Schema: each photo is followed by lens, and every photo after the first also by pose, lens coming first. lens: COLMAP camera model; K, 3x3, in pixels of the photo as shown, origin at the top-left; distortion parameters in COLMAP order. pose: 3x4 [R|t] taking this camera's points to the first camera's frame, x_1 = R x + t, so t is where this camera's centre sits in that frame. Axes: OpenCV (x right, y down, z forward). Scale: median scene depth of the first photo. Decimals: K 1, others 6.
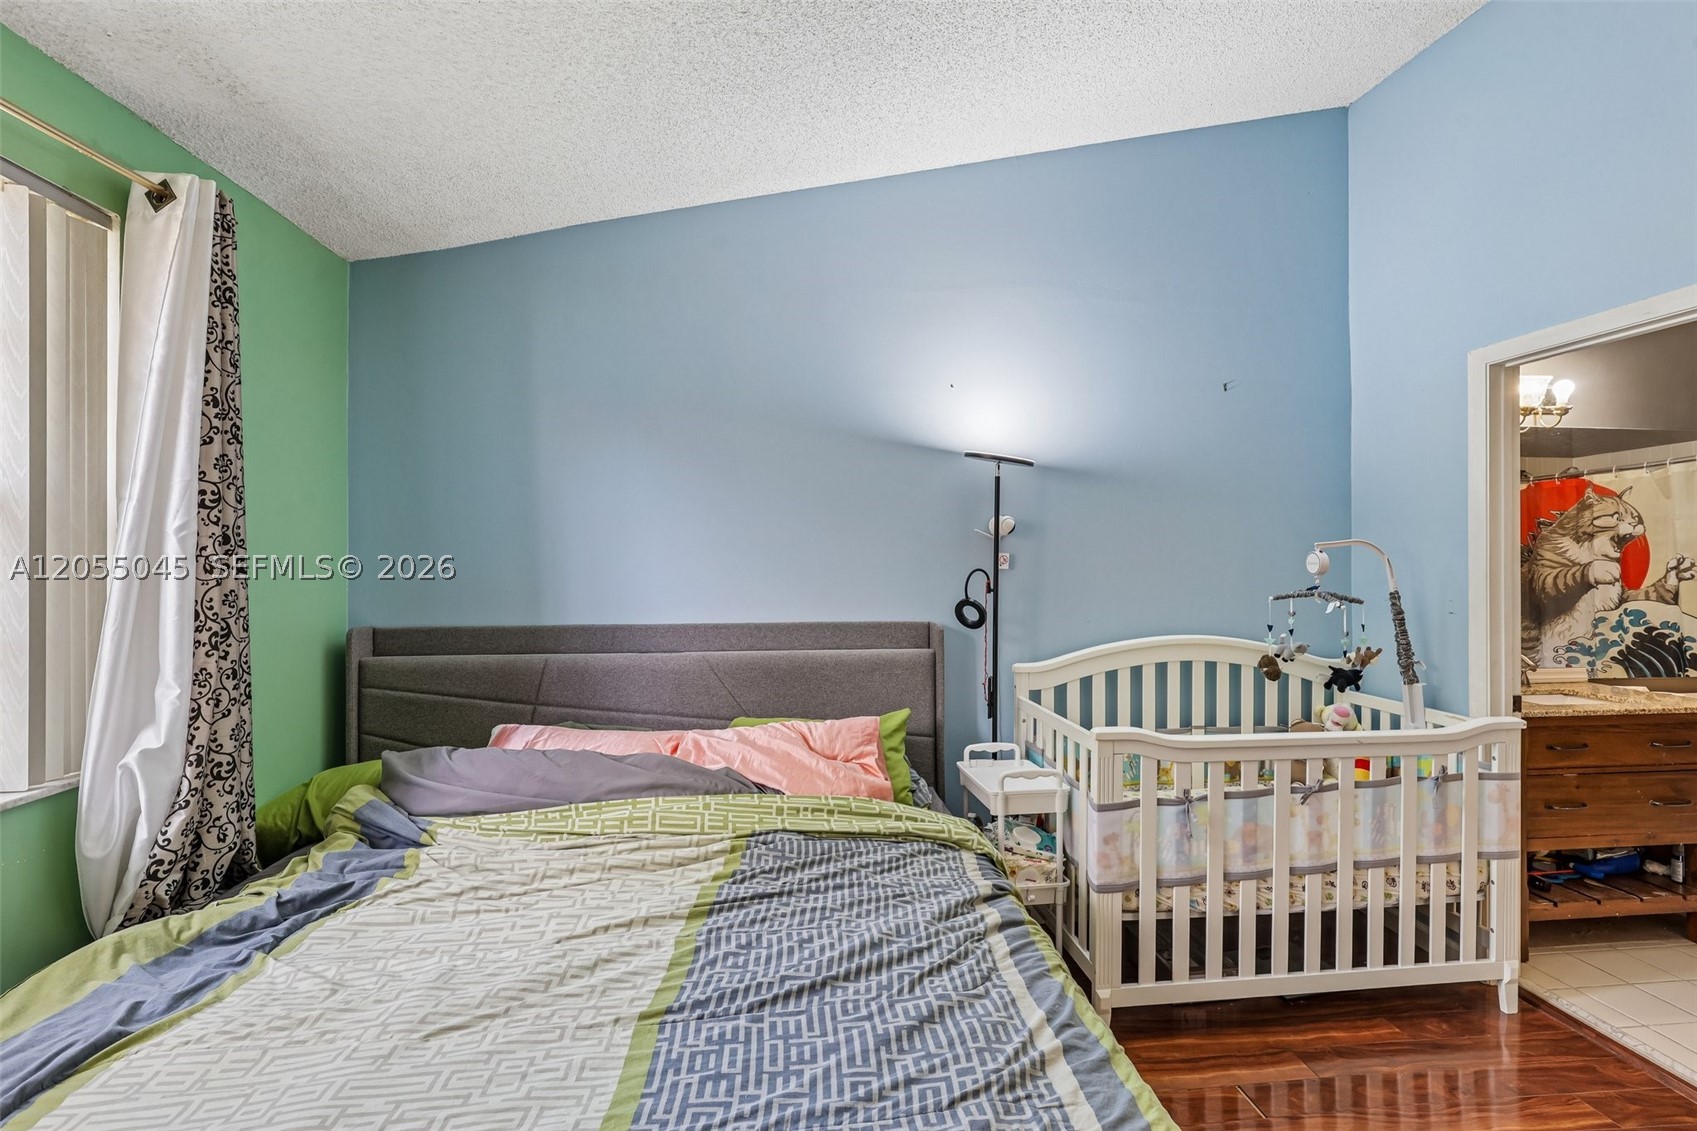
lens RADIAL K [[792.6, 0, 853.8], [0, 792.6, 561.2], [0, 0, 1]] dist [-0.016601, 0.006418]
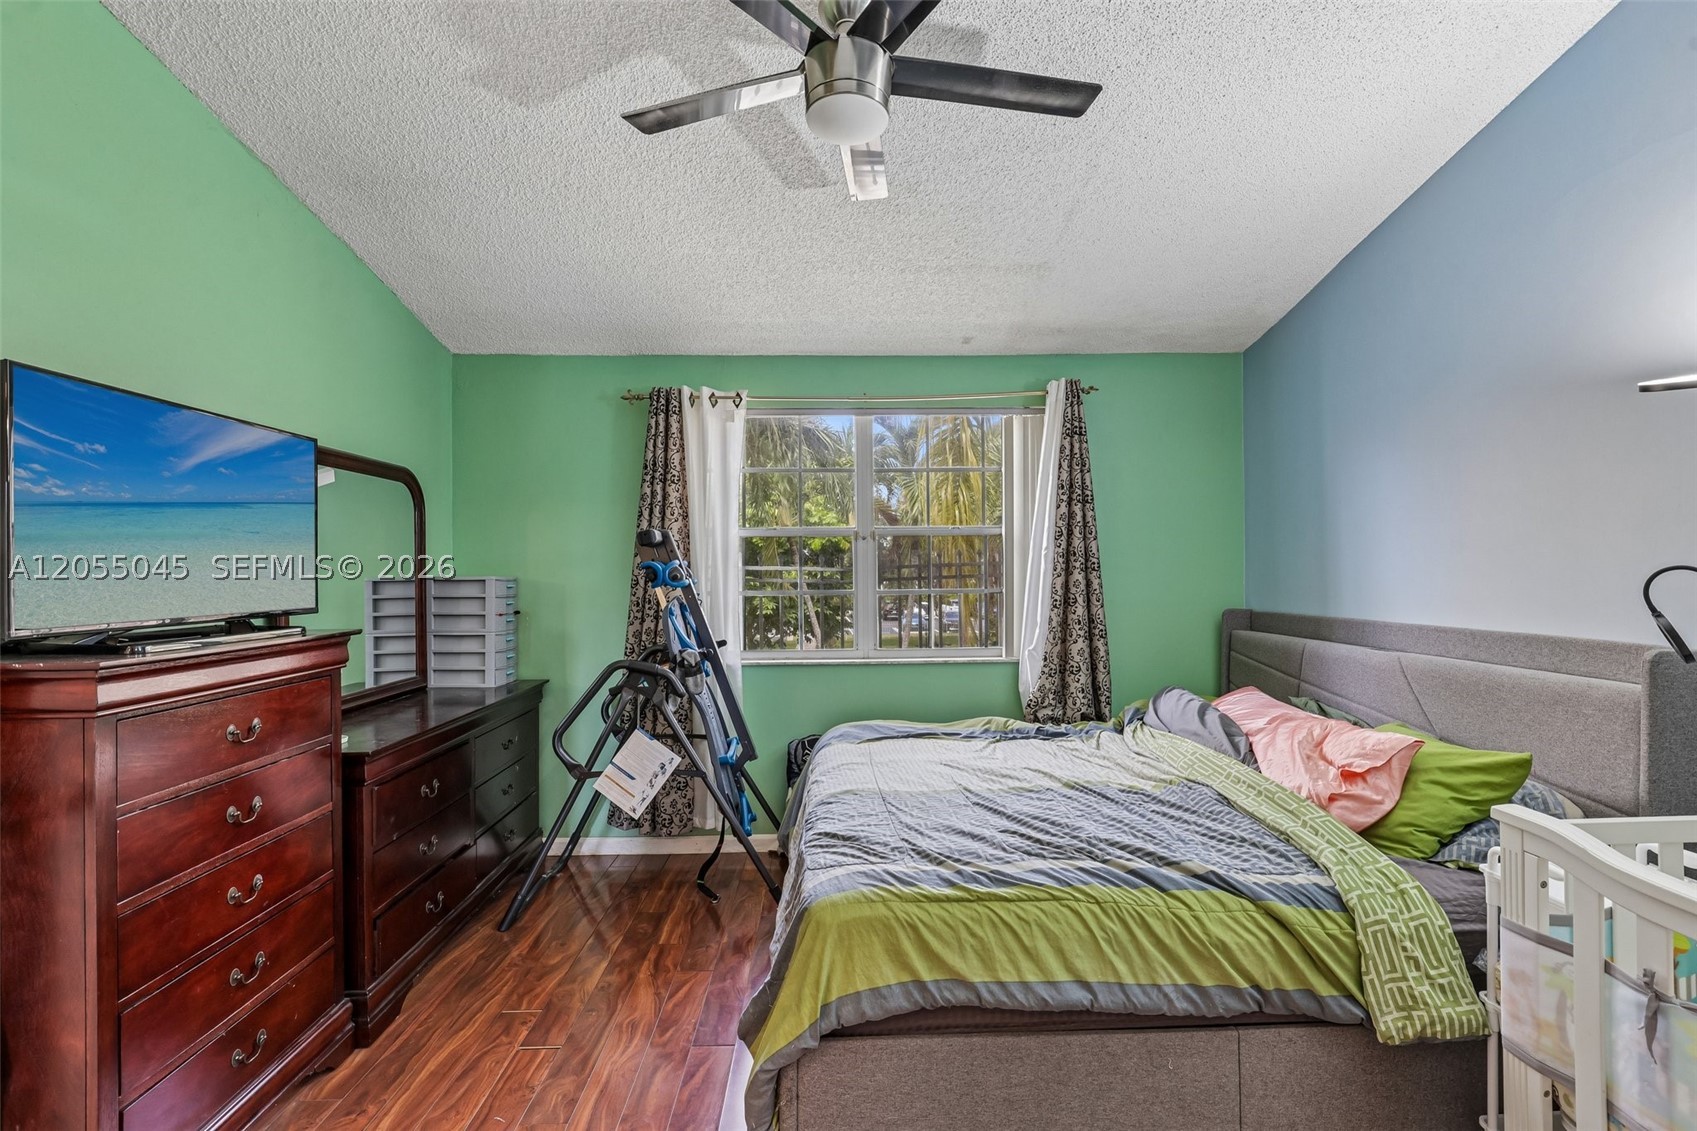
lens RADIAL K [[778.7, 0, 857.2], [0, 778.7, 573.5], [0, 0, 1]] dist [-0.016334, 0.006337]
pose [[-0.076793, 0.004730, -0.997036, 0.977982], [0.012690, 0.999912, 0.003766, 0.006250], [0.996966, -0.012363, -0.076846, 0.492577]]
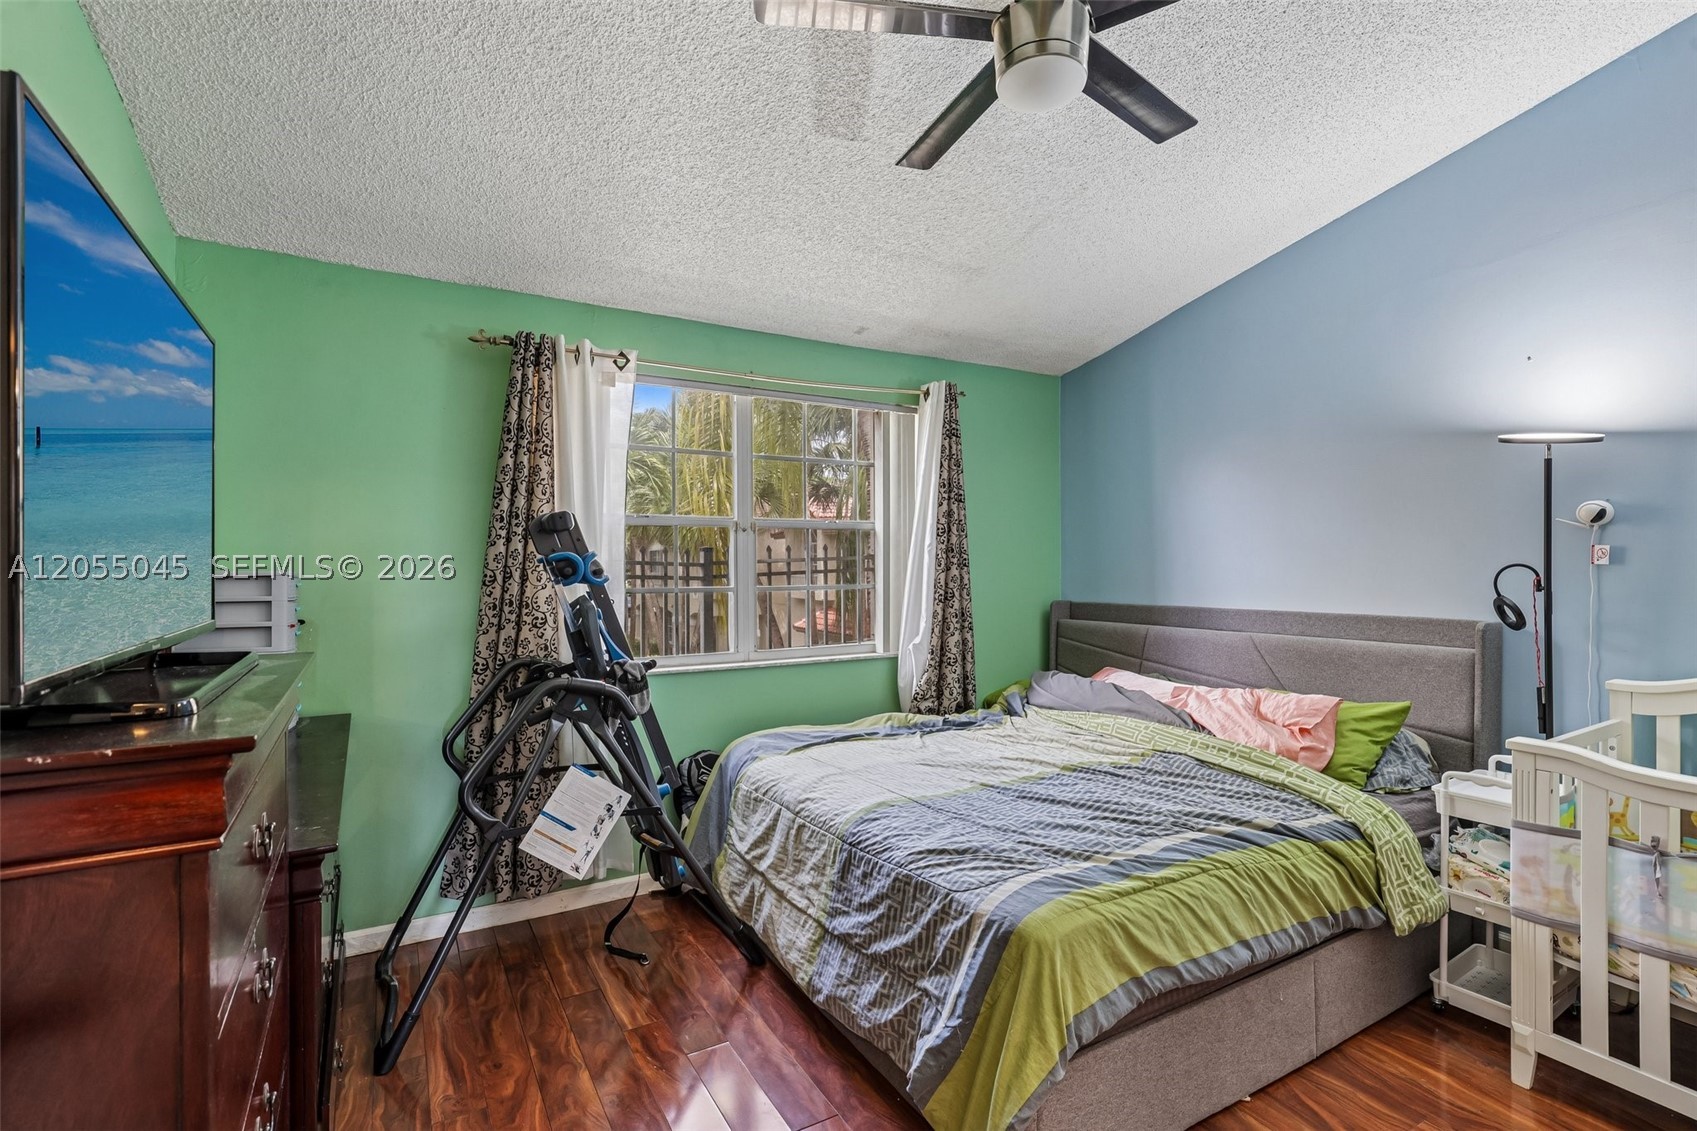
lens RADIAL K [[778.7, 0, 857.2], [0, 778.7, 573.5], [0, 0, 1]] dist [-0.016334, 0.006337]
pose [[0.410894, 0.008254, -0.911646, 0.789276], [0.006855, 0.999903, 0.012143, 0.005390], [0.911657, -0.011238, 0.410798, -0.059312]]
